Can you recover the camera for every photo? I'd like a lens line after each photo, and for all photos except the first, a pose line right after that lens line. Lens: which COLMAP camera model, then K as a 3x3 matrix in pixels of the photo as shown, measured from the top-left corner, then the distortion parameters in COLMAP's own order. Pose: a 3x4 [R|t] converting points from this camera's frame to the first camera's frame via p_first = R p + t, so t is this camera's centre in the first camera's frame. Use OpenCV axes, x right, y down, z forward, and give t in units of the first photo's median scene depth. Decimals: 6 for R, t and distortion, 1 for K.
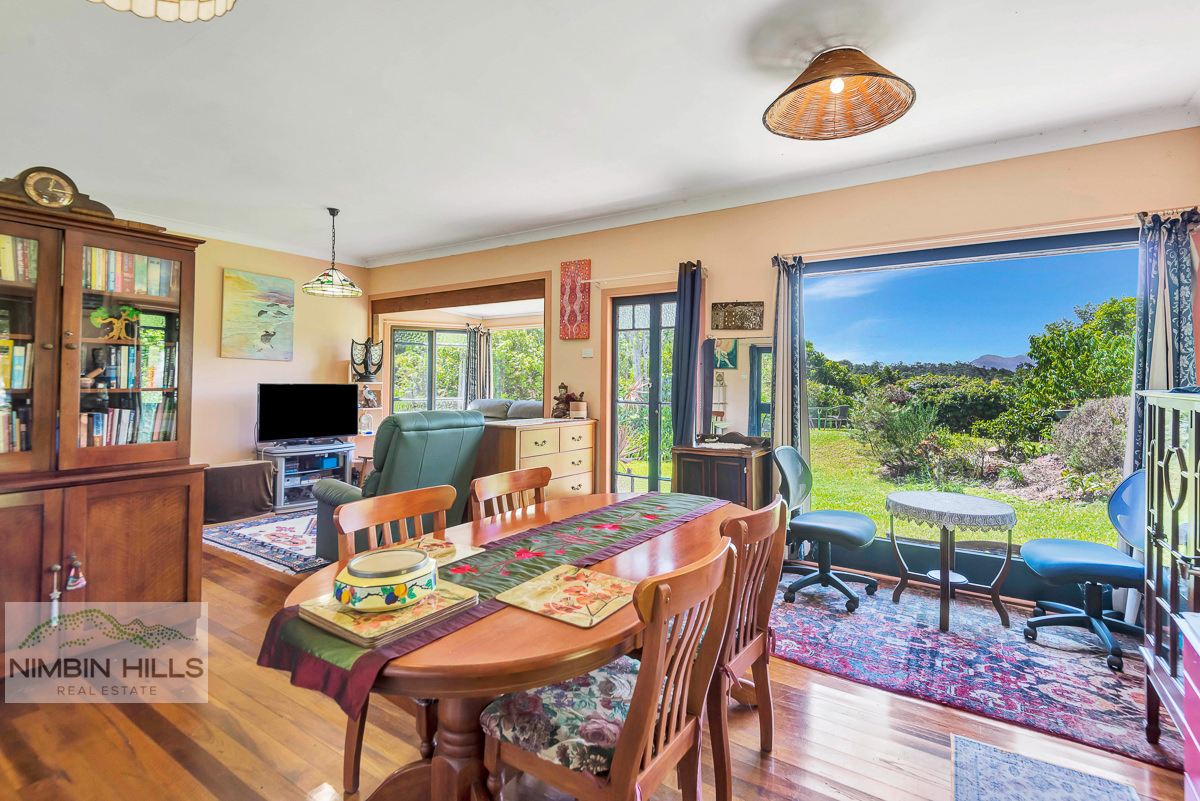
lens RADIAL K [[555.3, 0, 615.1], [0, 555.3, 375.3], [0, 0, 1]] dist [0.013349, -0.003666]
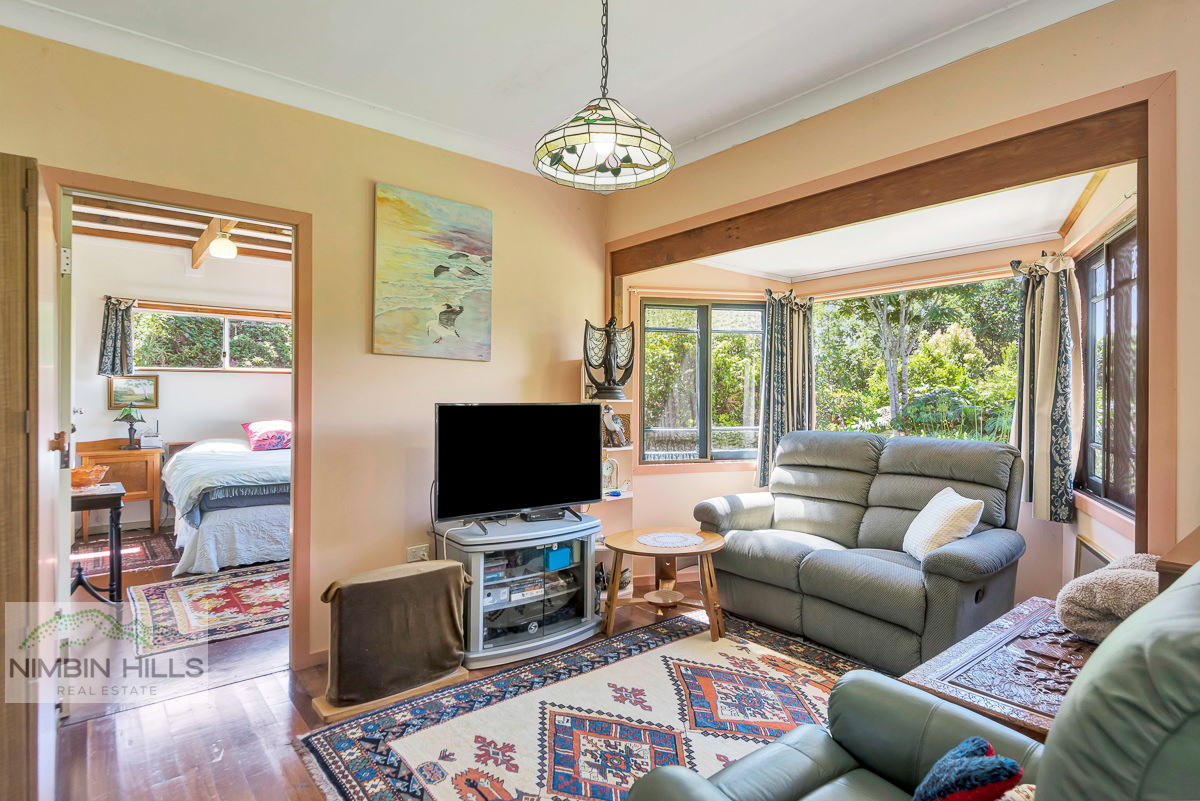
lens RADIAL K [[616.0, 0, 600.2], [0, 616.0, 391.7], [0, 0, 1]] dist [0.007432, -0.002422]
pose [[0.953267, -0.008327, -0.302014, -0.297697], [0.009367, 0.999954, 0.001993, 0.003868], [0.301983, -0.004729, 0.953301, 0.464340]]
